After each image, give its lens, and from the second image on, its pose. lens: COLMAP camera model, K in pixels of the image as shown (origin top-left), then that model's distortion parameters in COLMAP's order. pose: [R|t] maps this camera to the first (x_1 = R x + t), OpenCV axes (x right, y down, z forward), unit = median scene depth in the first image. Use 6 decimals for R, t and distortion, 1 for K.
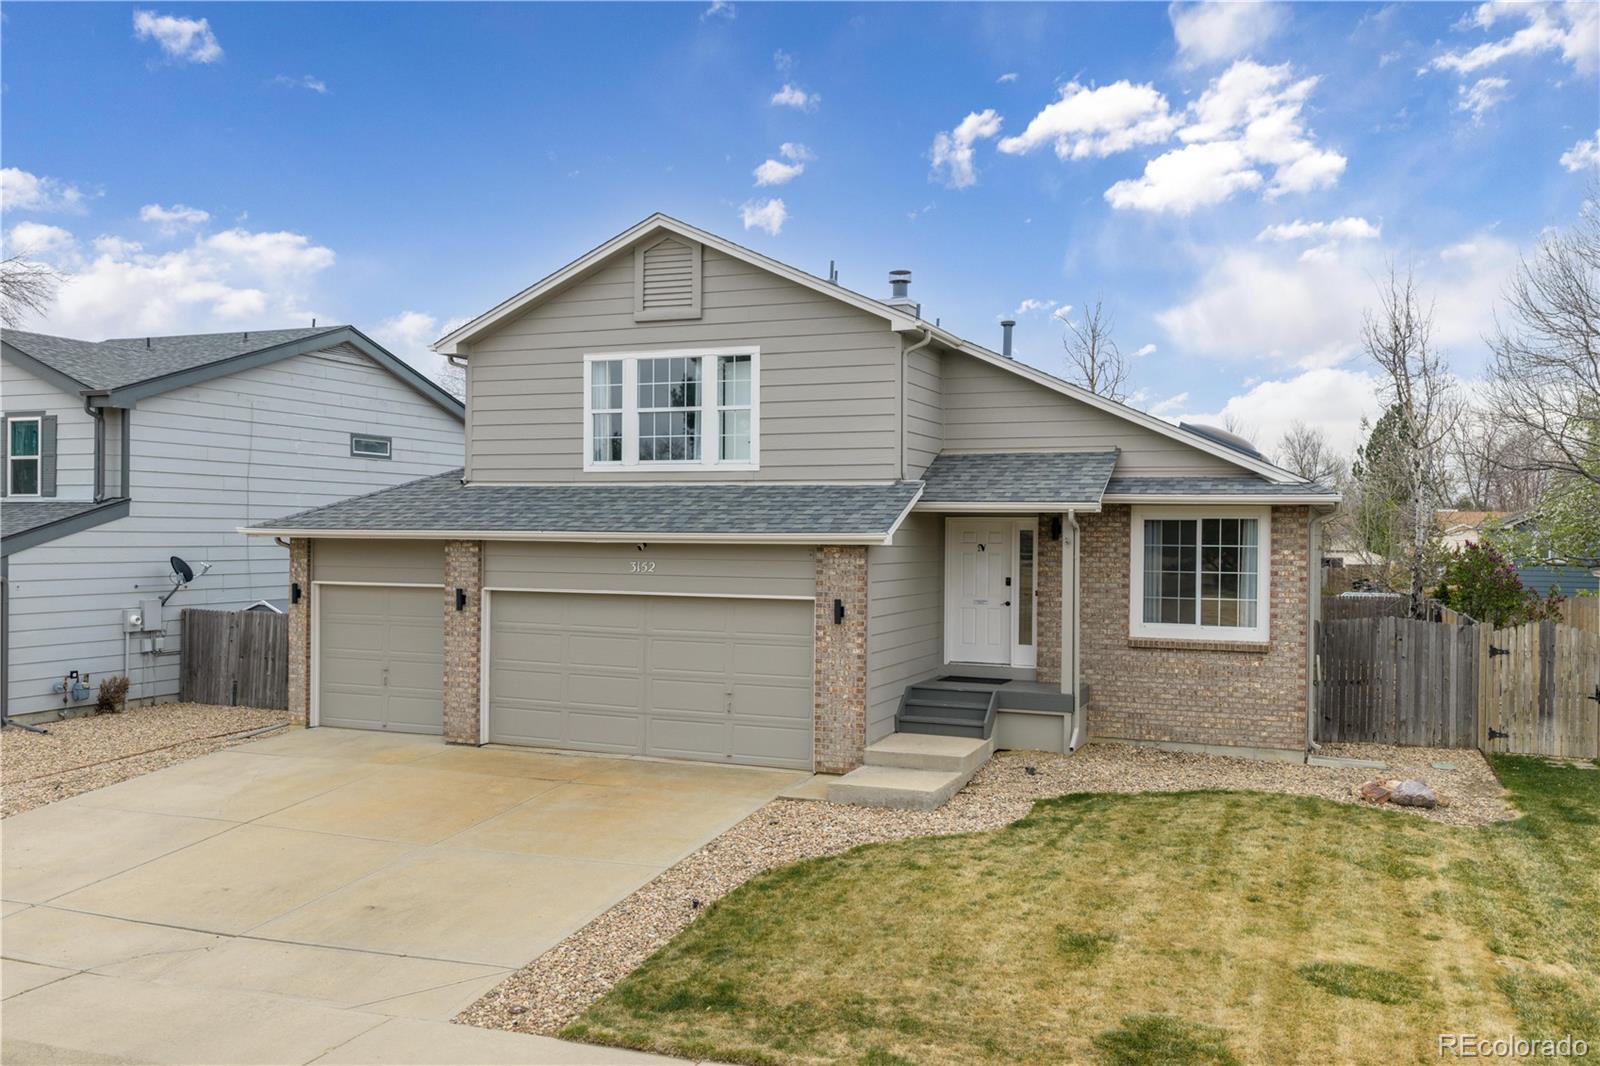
lens RADIAL K [[1328.7, 0, 800.0], [0, 1328.7, 533.0], [0, 0, 1]] dist [0.012747, -0.044616]
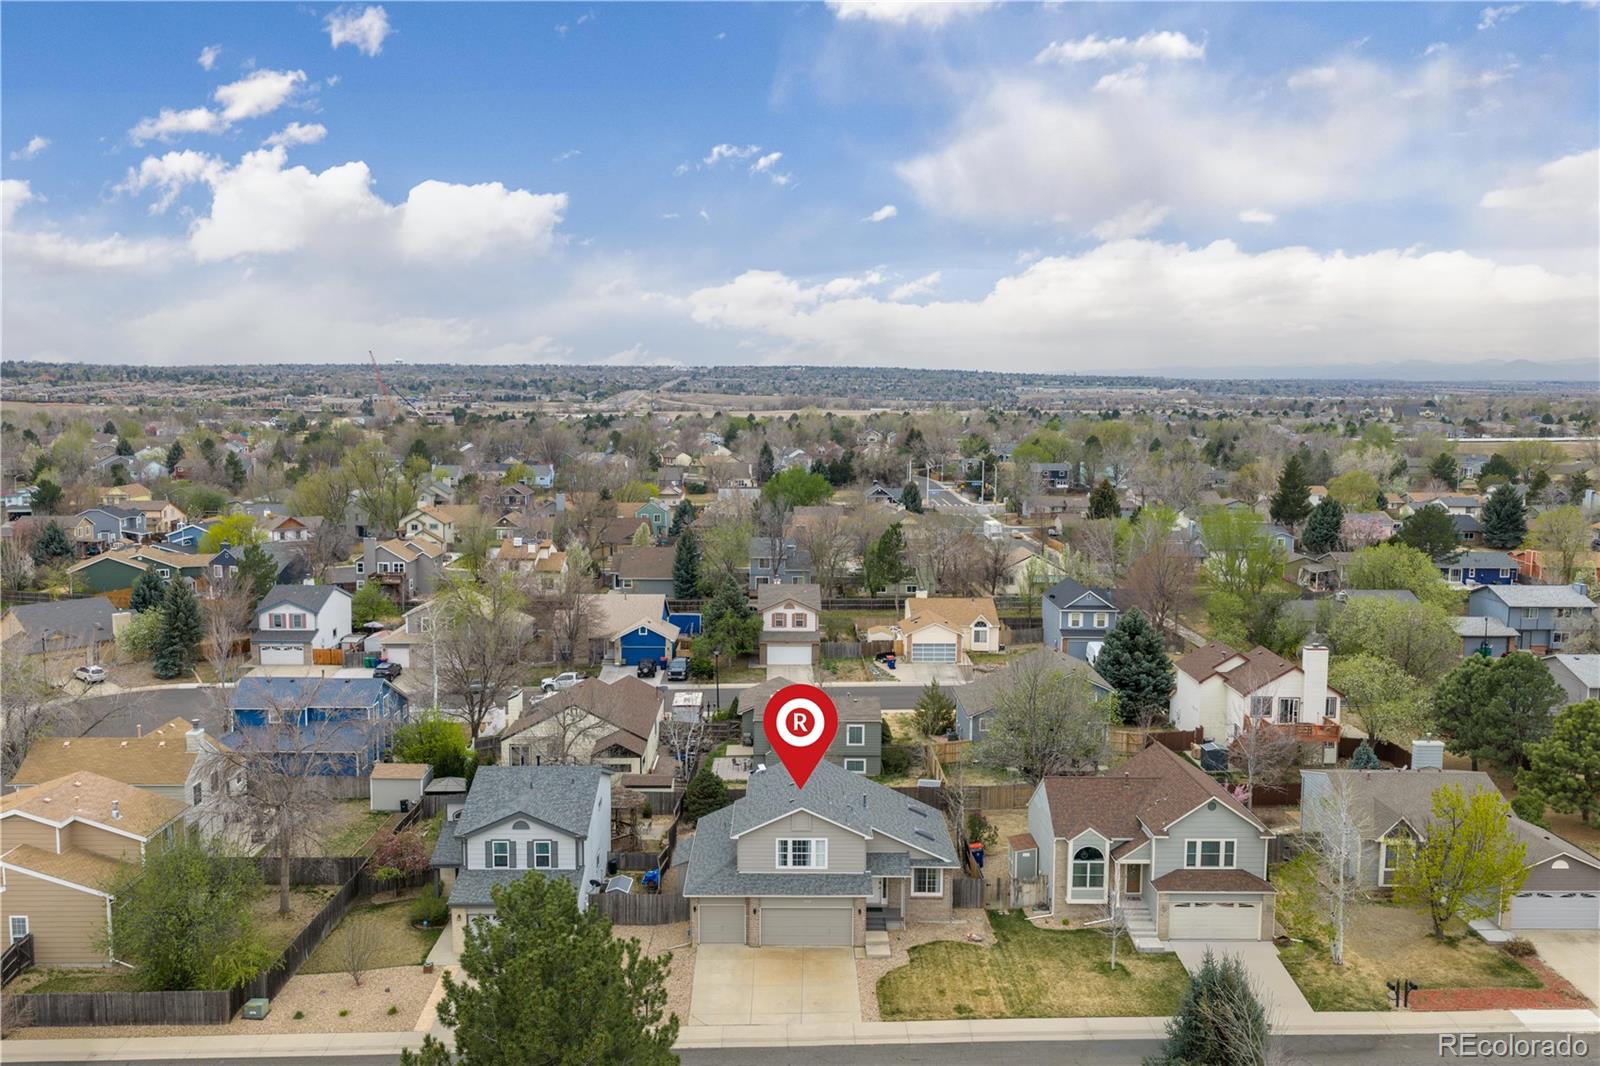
lens RADIAL K [[1328.7, 0, 800.0], [0, 1328.7, 533.0], [0, 0, 1]] dist [0.012747, -0.044616]
pose [[0.922305, -0.047610, 0.383519, -1.624359], [0.005447, 0.993885, 0.110282, -1.523308], [-0.386424, -0.099625, 0.916925, -2.578151]]
